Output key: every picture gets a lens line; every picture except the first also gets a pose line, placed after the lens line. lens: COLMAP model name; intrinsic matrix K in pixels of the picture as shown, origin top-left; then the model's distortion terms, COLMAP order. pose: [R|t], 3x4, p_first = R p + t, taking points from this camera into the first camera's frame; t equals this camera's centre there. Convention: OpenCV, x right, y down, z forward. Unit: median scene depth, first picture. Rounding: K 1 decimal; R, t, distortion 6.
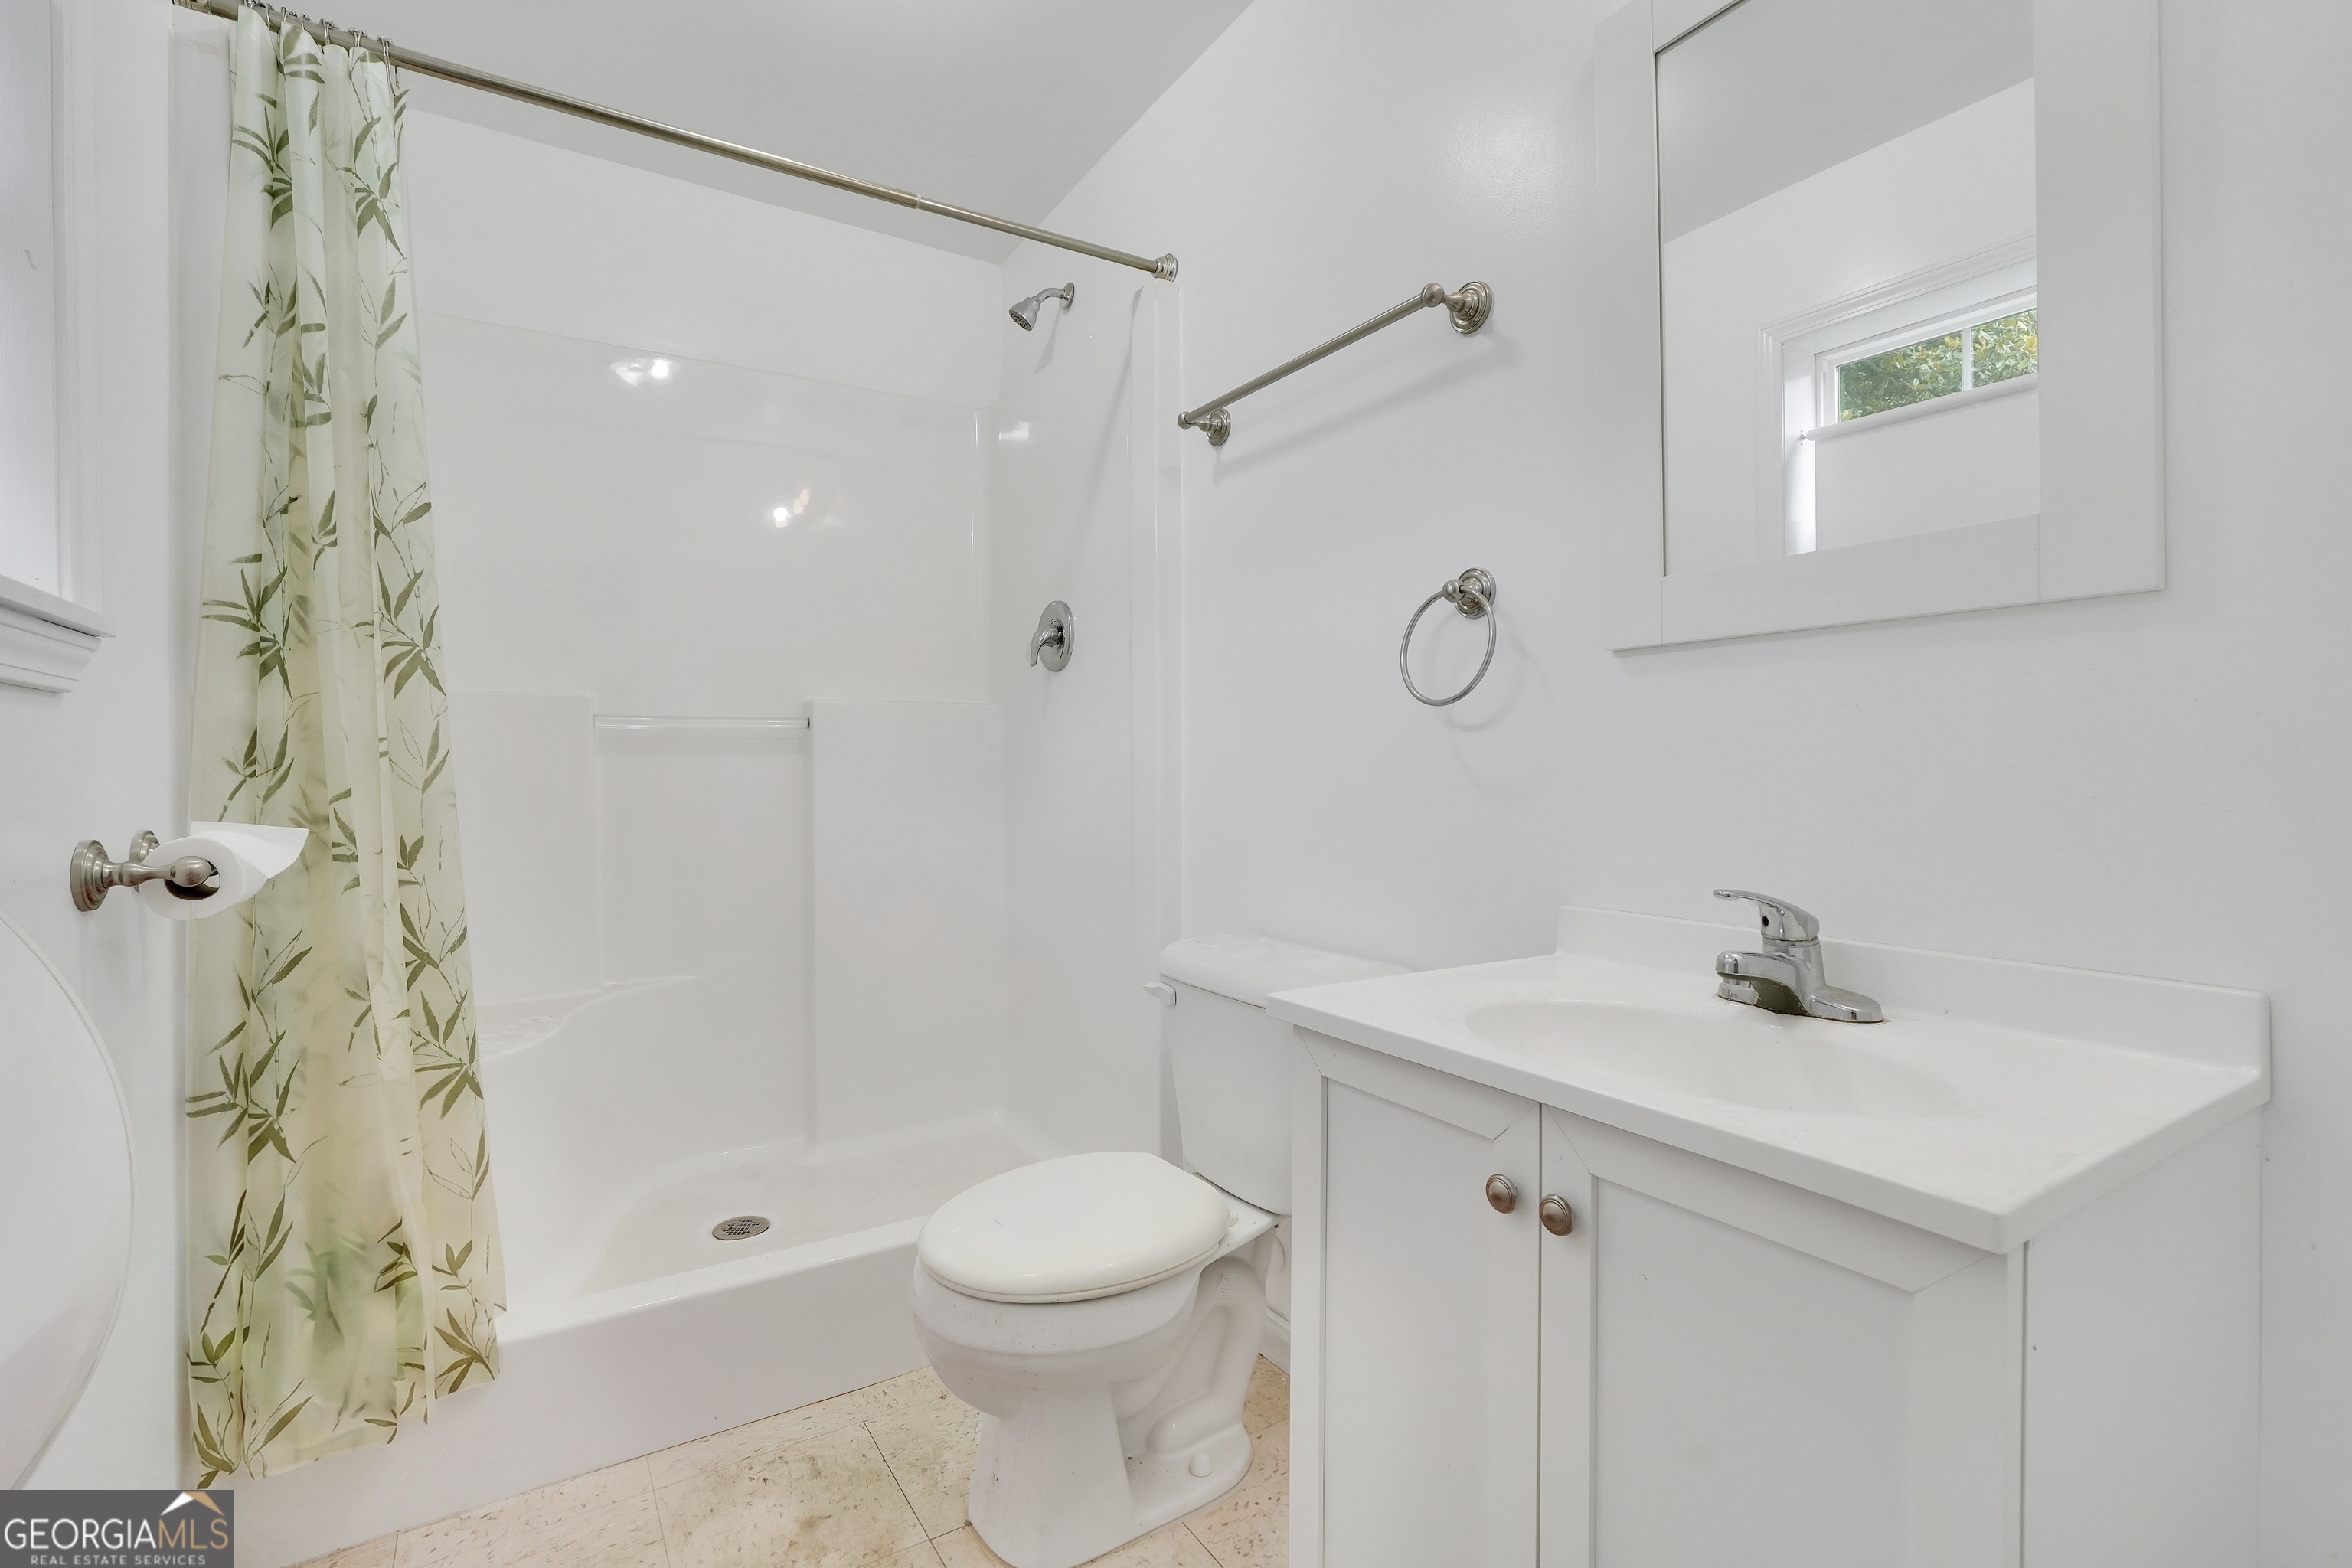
lens RADIAL K [[1049.2, 0, 1171.3], [0, 1049.2, 775.9], [0, 0, 1]] dist [-0.011442, 0.002459]
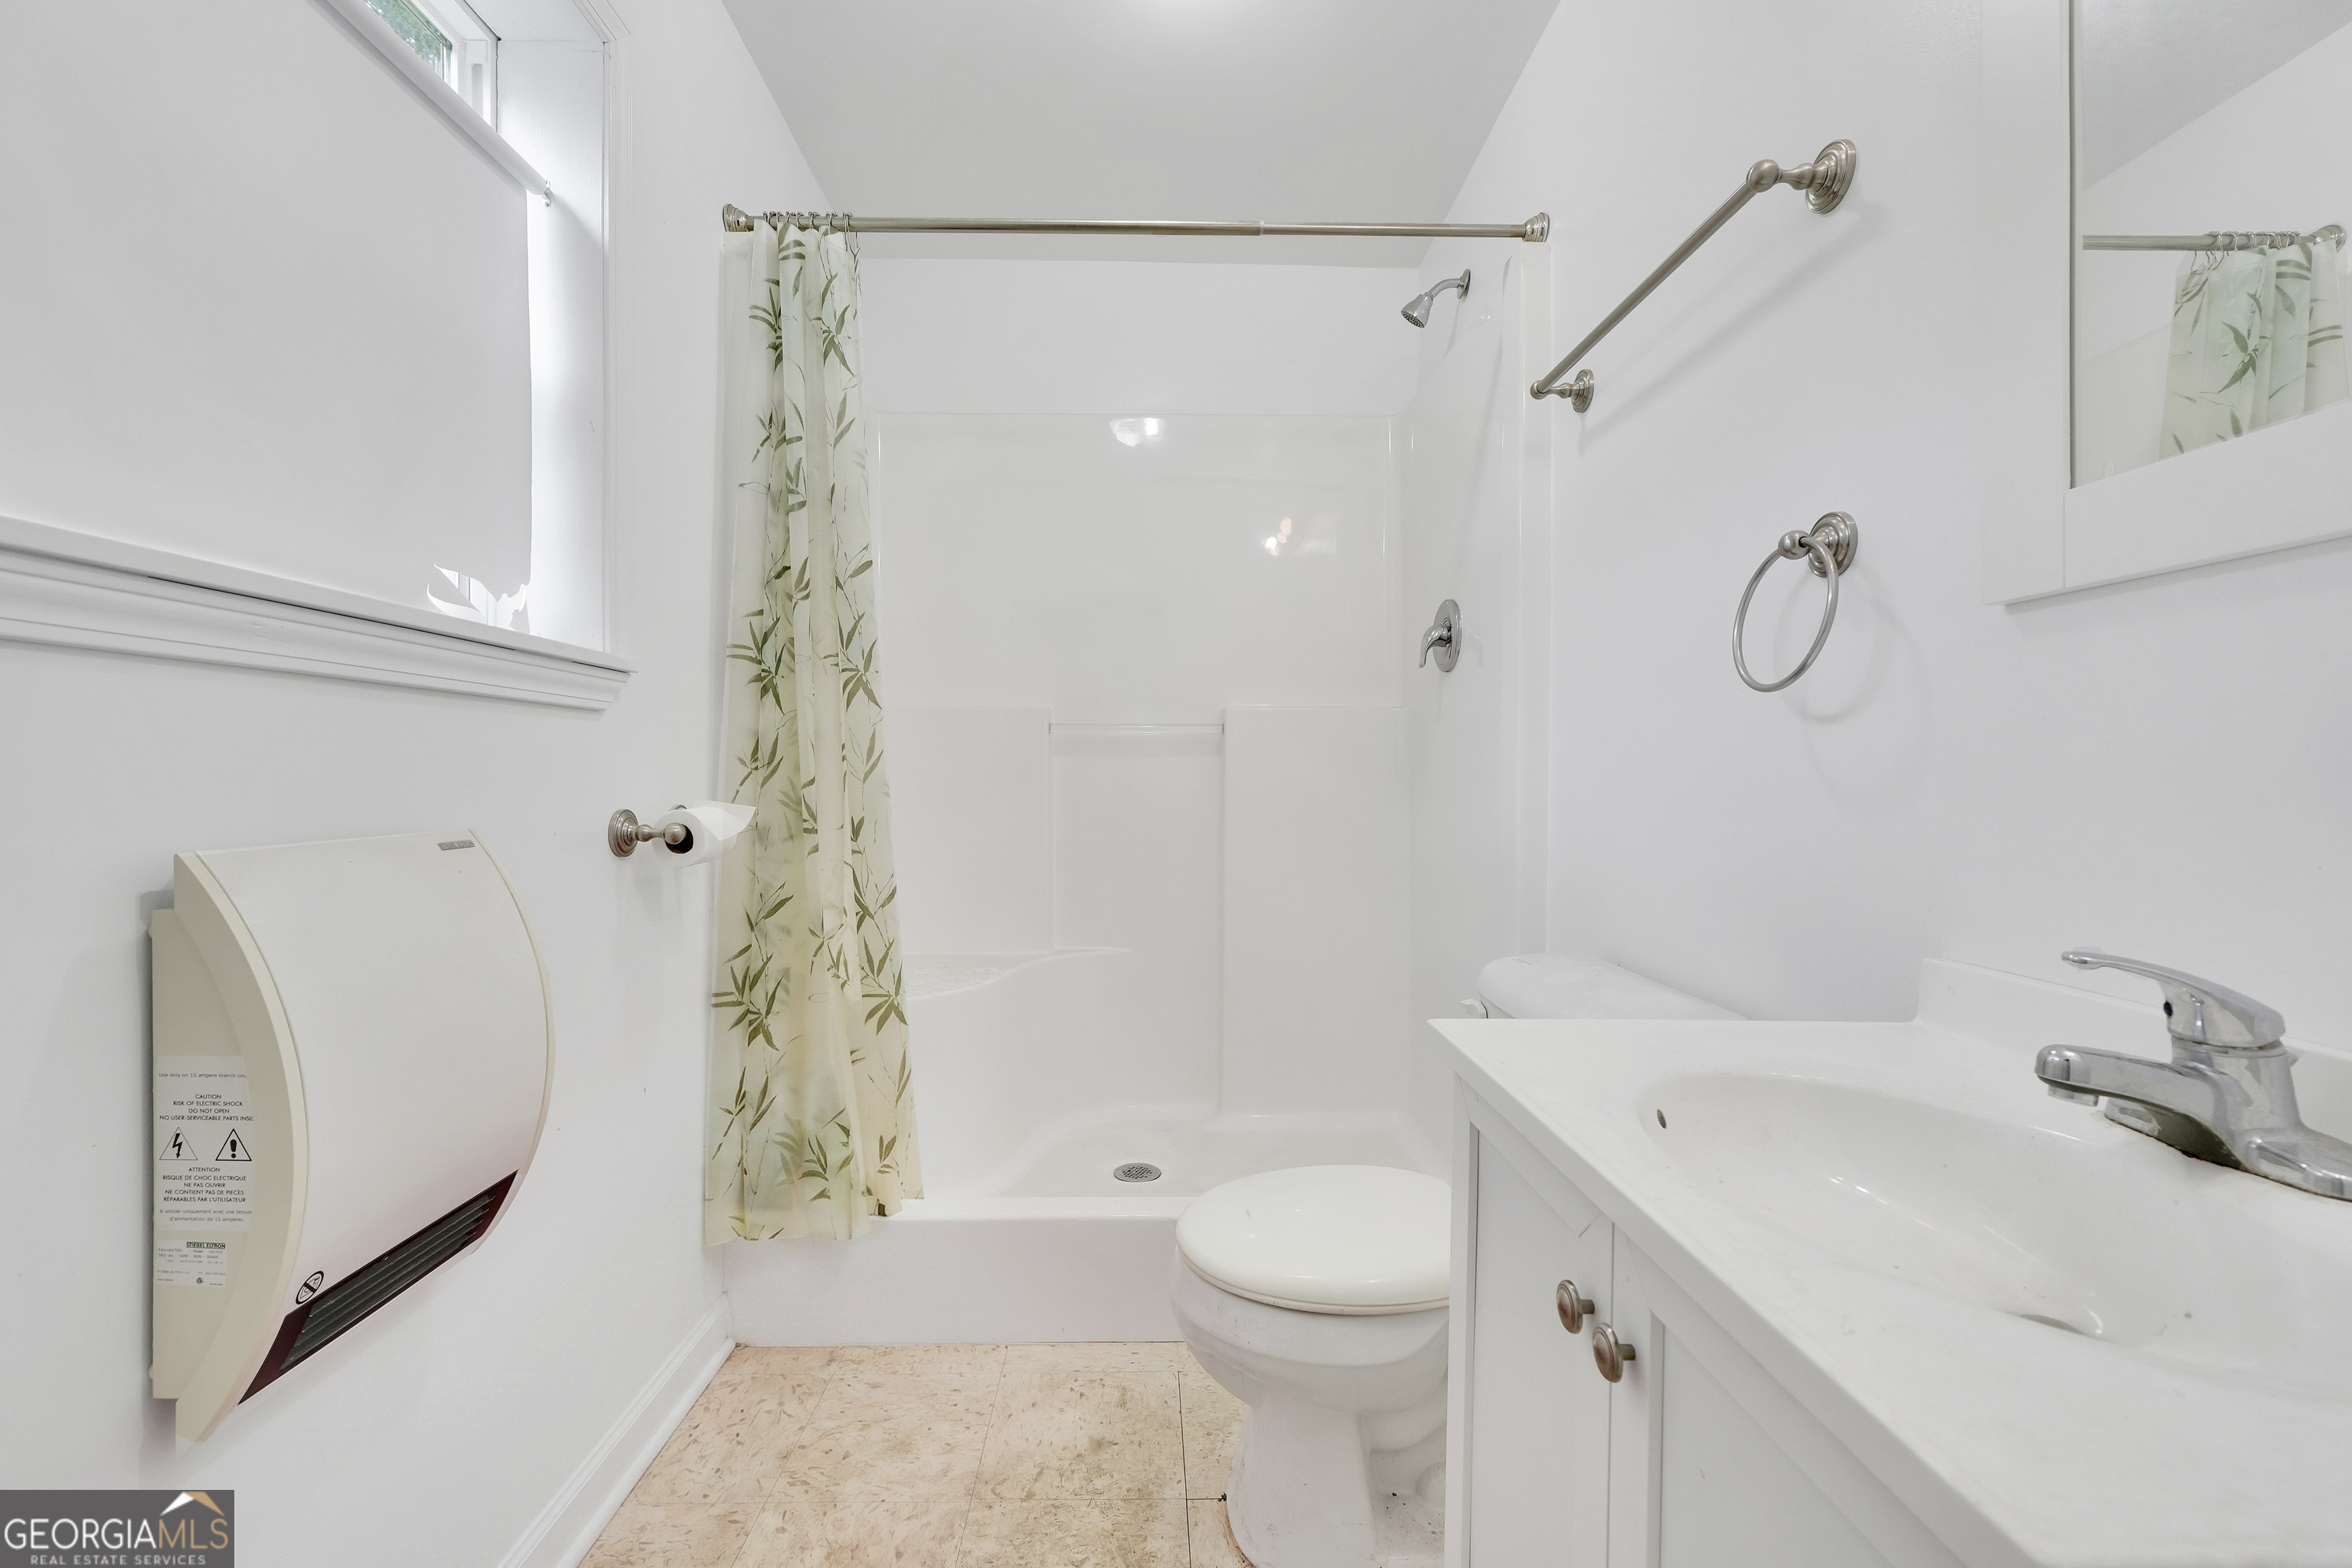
lens RADIAL K [[1002.5, 0, 1171.5], [0, 1002.5, 781.6], [0, 0, 1]] dist [-0.017879, 0.005643]
pose [[0.859263, 0.013052, -0.511367, 0.252738], [-0.013354, 0.999906, 0.003082, 0.004832], [0.511359, 0.004180, 0.859357, 0.122324]]
